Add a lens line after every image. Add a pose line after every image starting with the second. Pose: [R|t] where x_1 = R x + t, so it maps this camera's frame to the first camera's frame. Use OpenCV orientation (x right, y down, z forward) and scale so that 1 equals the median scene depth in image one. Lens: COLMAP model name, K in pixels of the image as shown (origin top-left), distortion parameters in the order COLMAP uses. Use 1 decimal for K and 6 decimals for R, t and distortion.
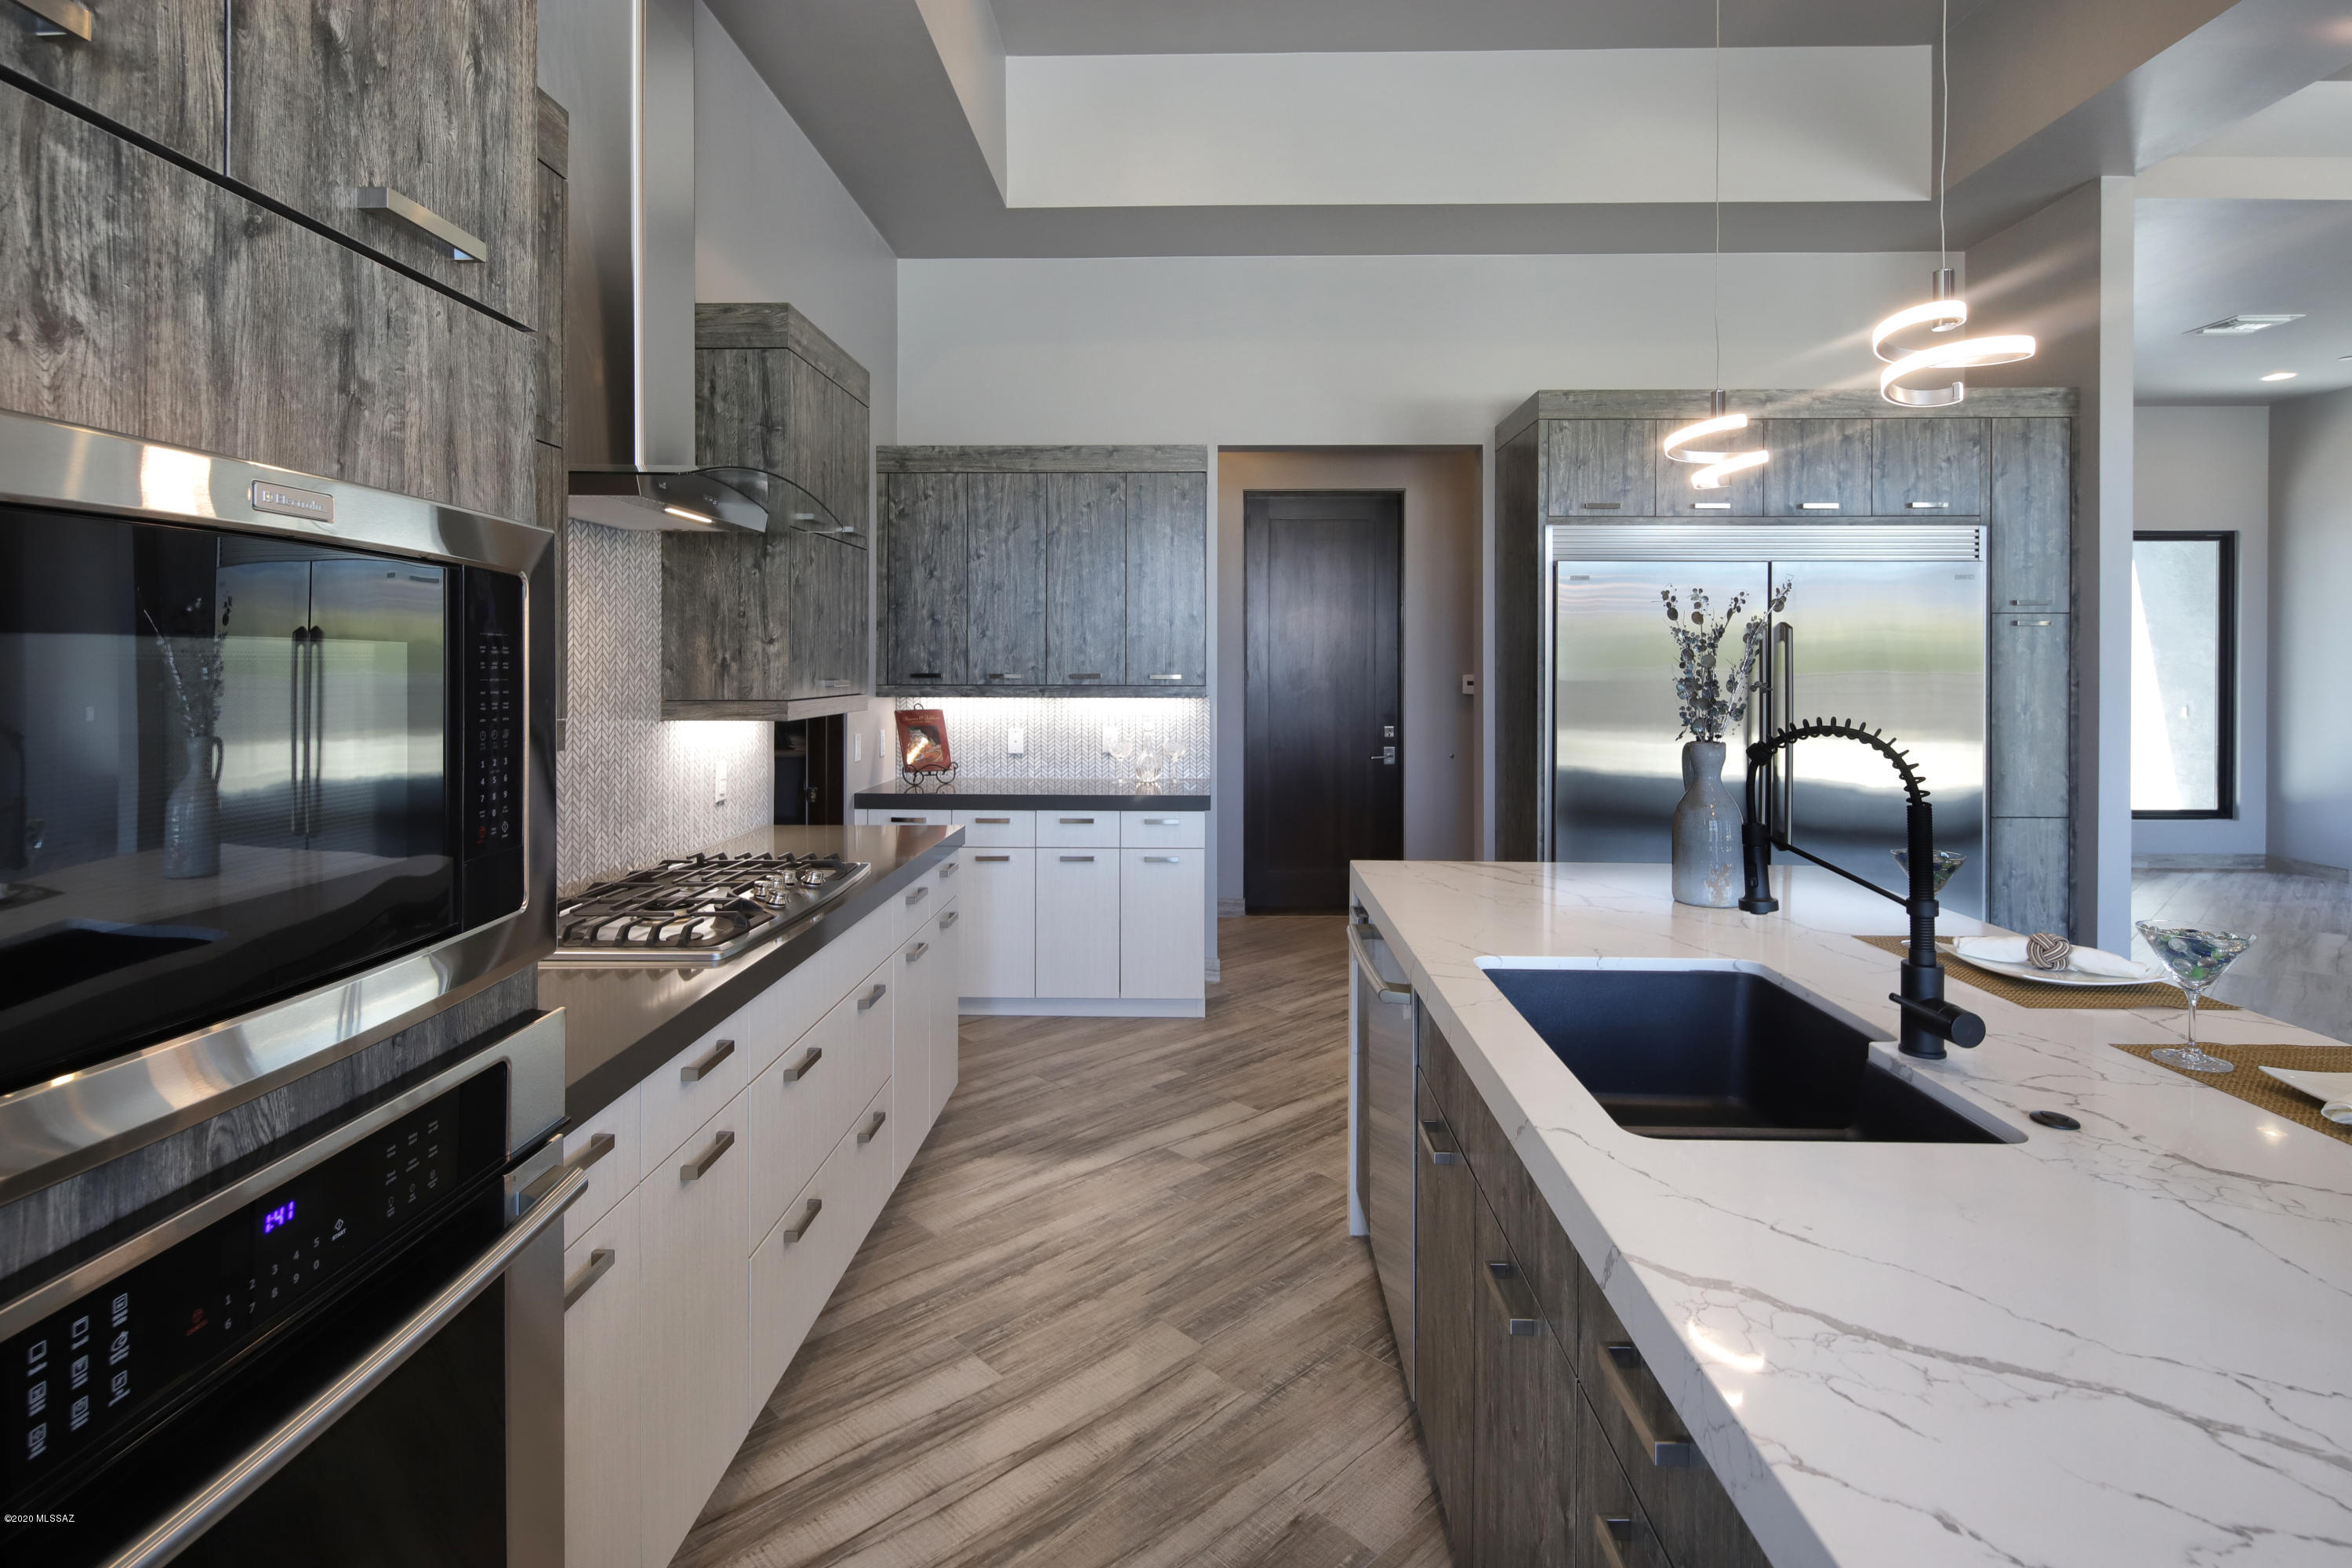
lens RADIAL K [[1151.9, 0, 1179.6], [0, 1151.9, 666.2], [0, 0, 1]] dist [0.001464, -0.002060]
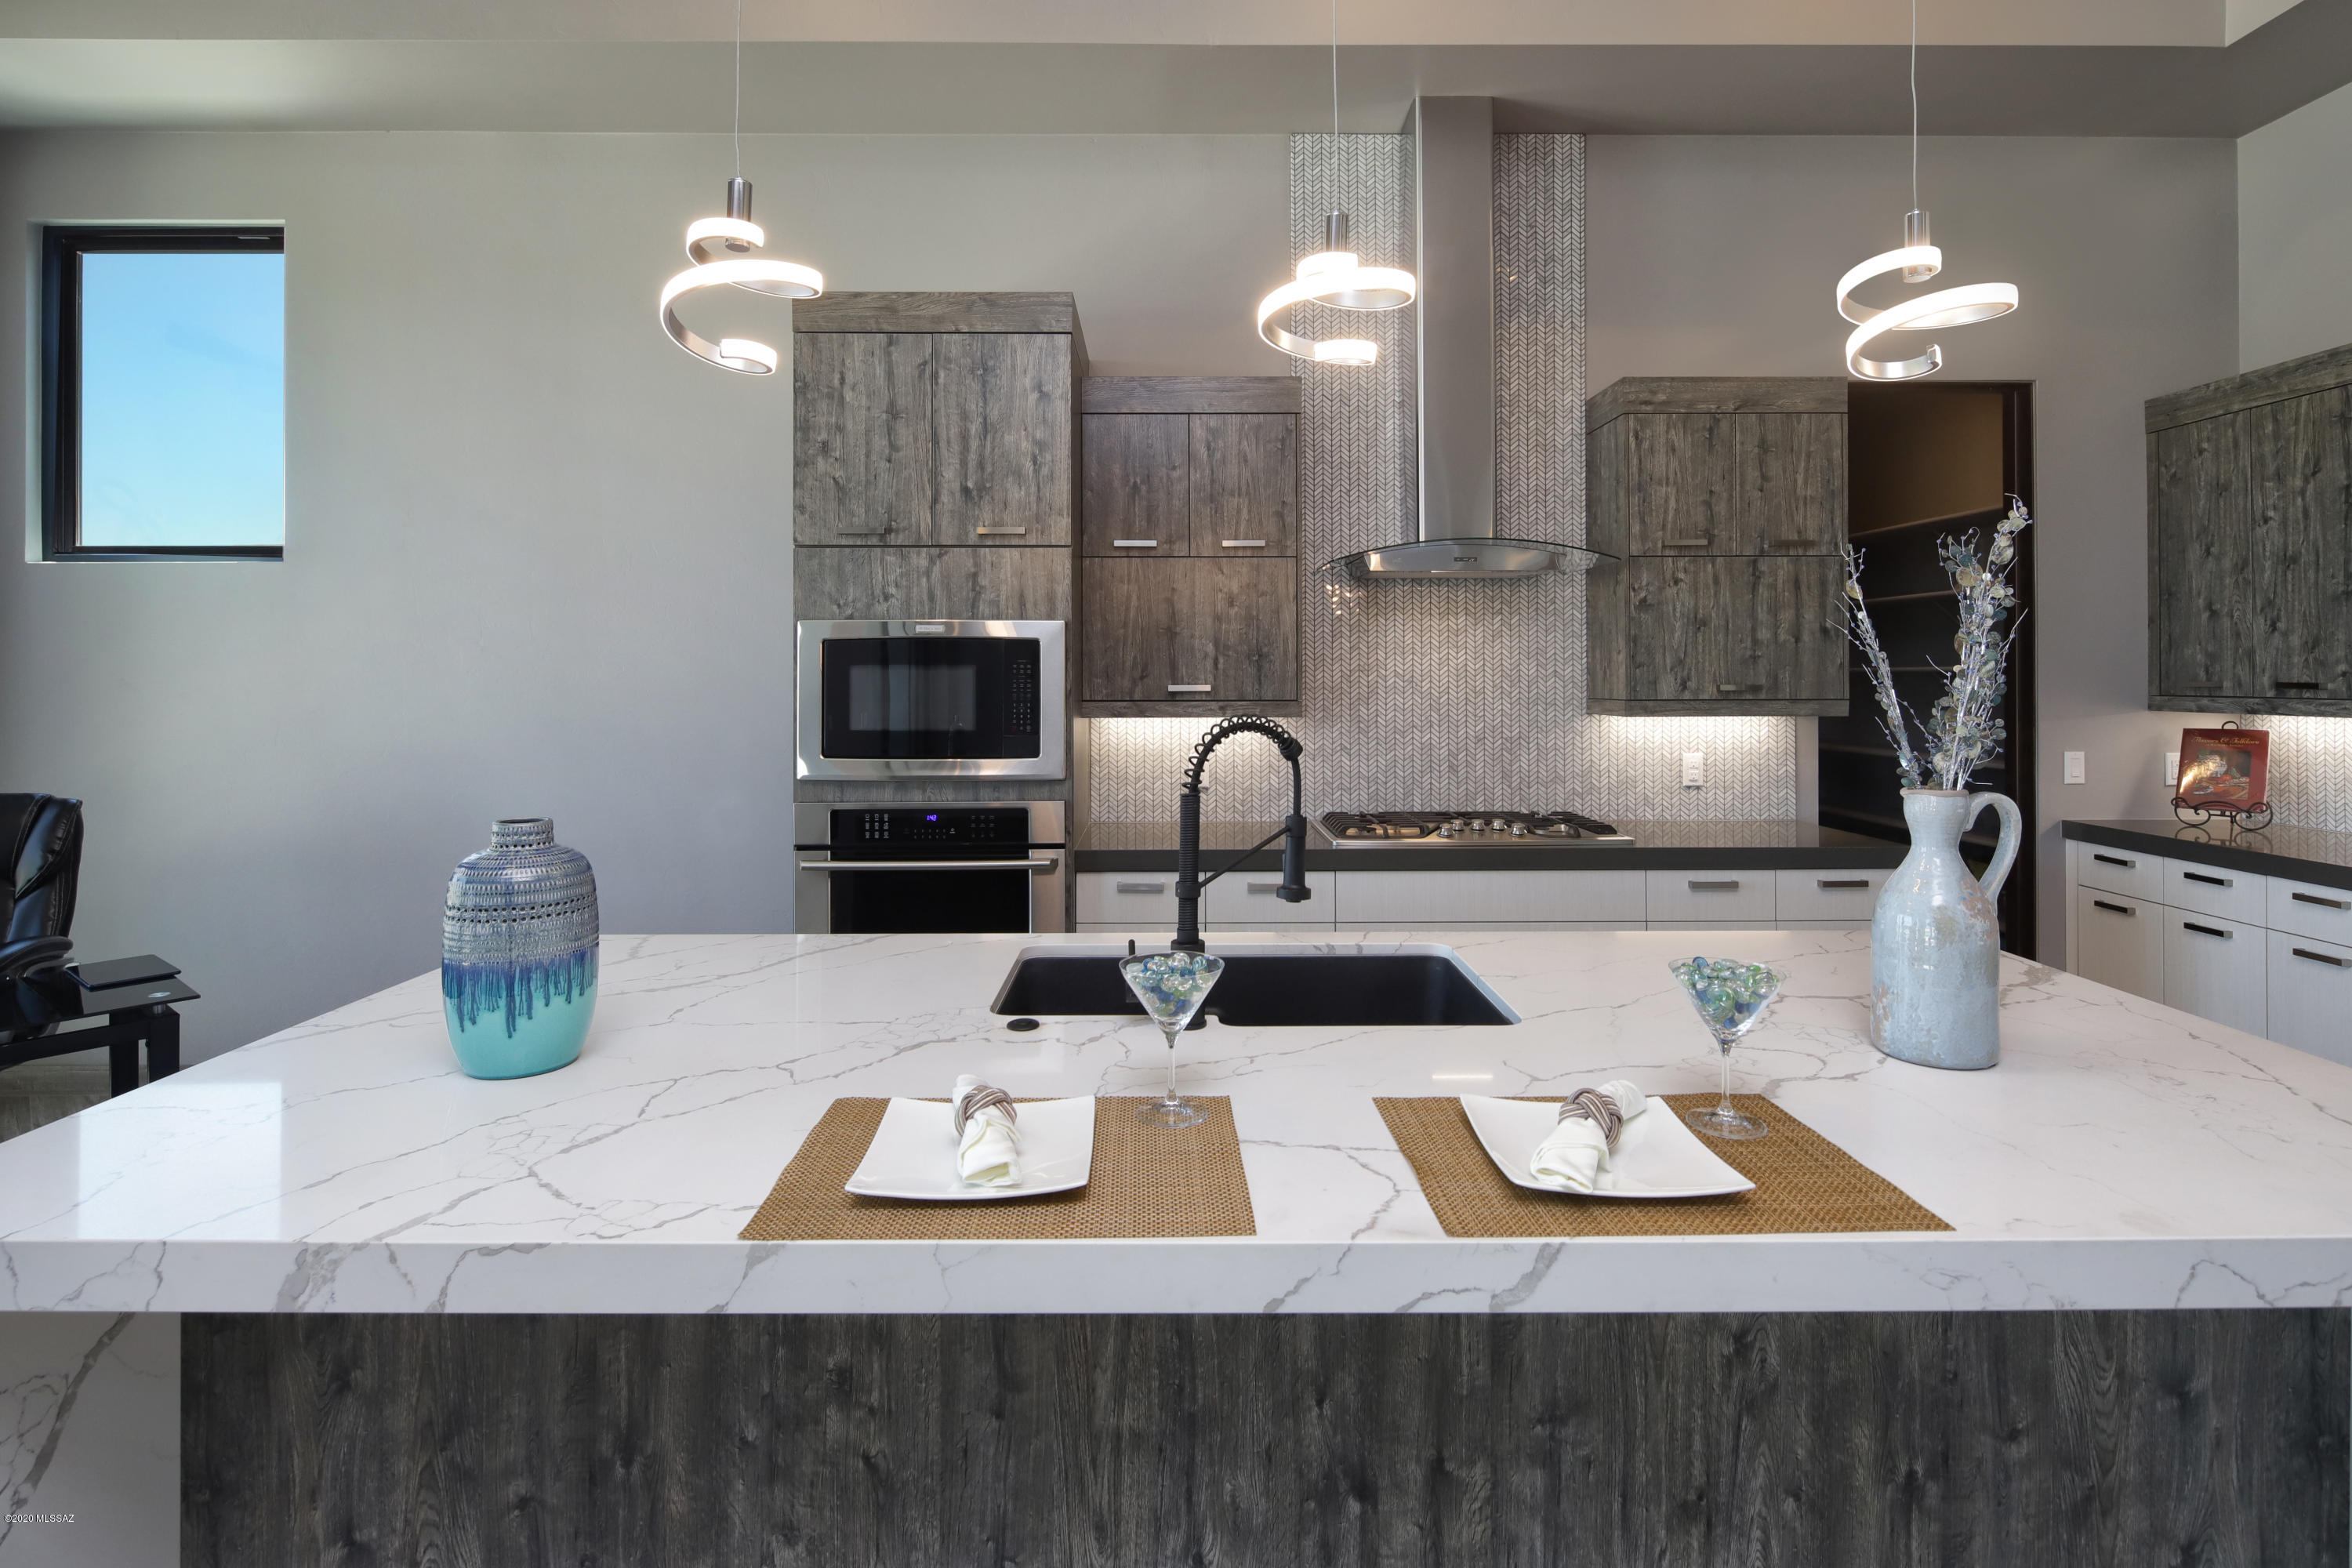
lens RADIAL K [[1158.7, 0, 1182.2], [0, 1158.7, 681.5], [0, 0, 1]] dist [0.000327, -0.001754]
pose [[0.034633, 0.003507, -0.999394, 0.577976], [0.000639, 0.999994, 0.003531, 0.003521], [0.999400, -0.000761, 0.034630, 0.319979]]
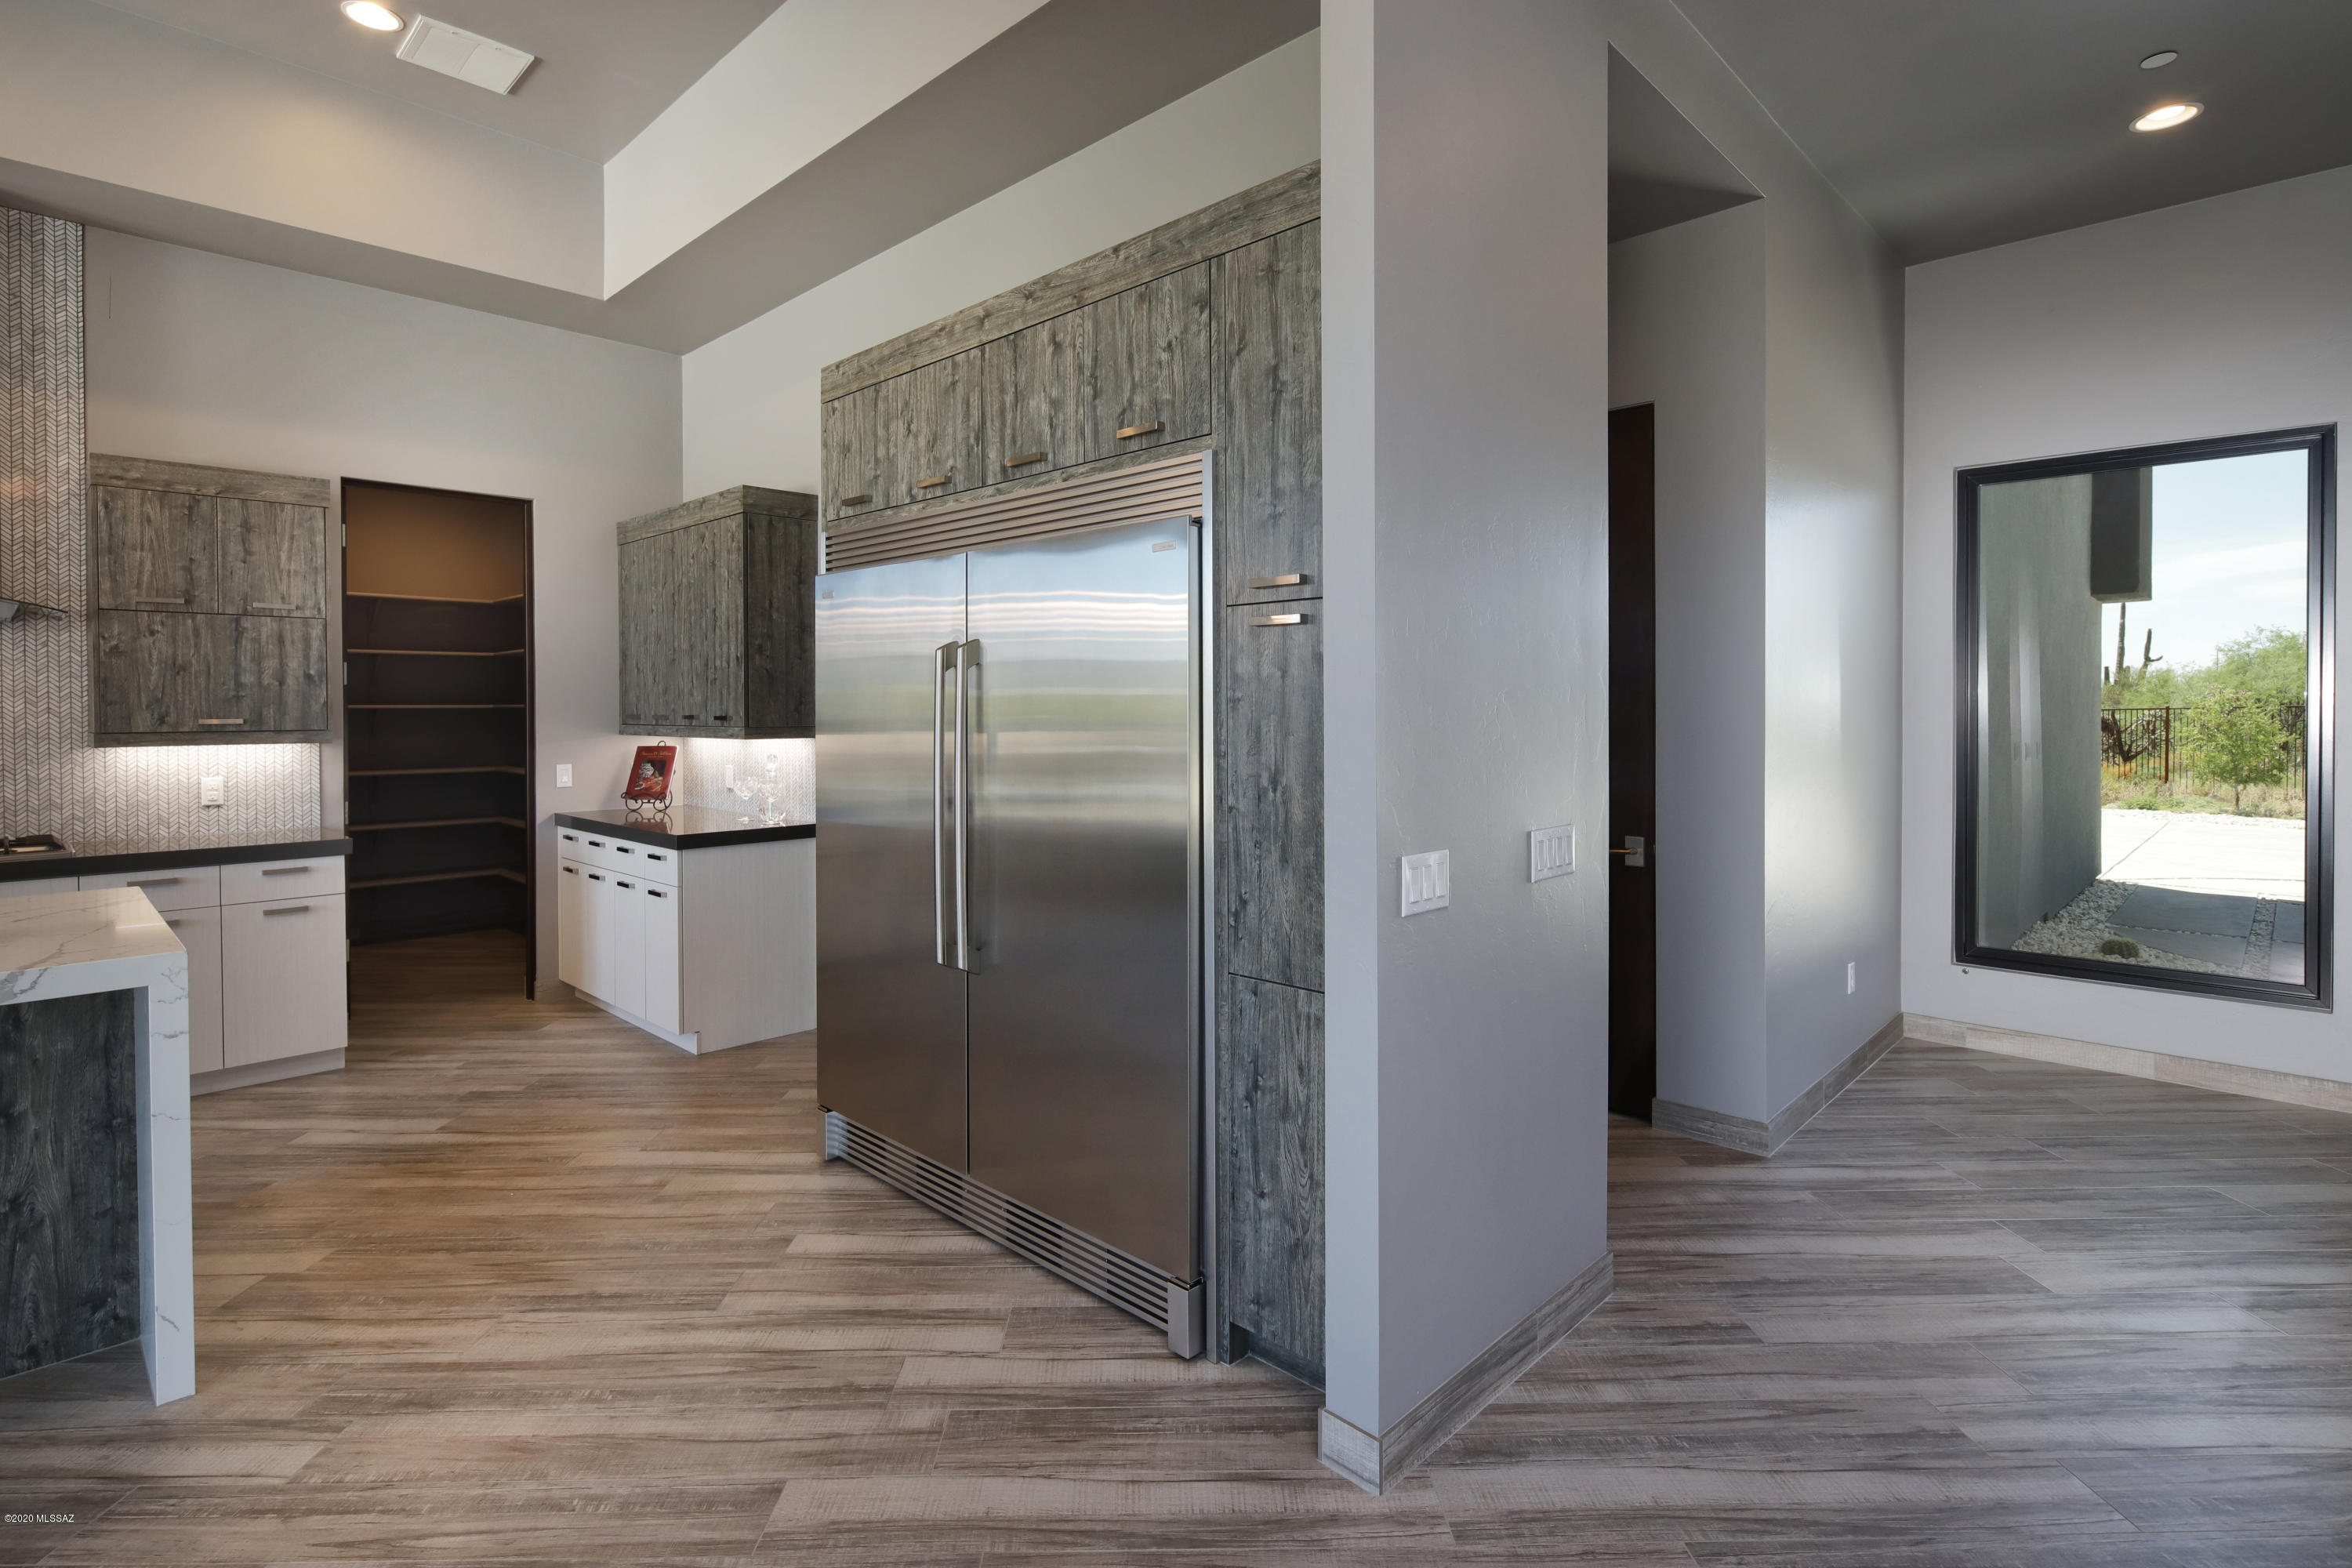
lens RADIAL K [[1140.1, 0, 1178.2], [0, 1140.1, 727.4], [0, 0, 1]] dist [0.000718, -0.001084]
pose [[0.736321, 0.008187, -0.676583, 1.048519], [0.003107, 0.999875, 0.015480, 0.003215], [0.676626, -0.013501, 0.736203, 0.573001]]
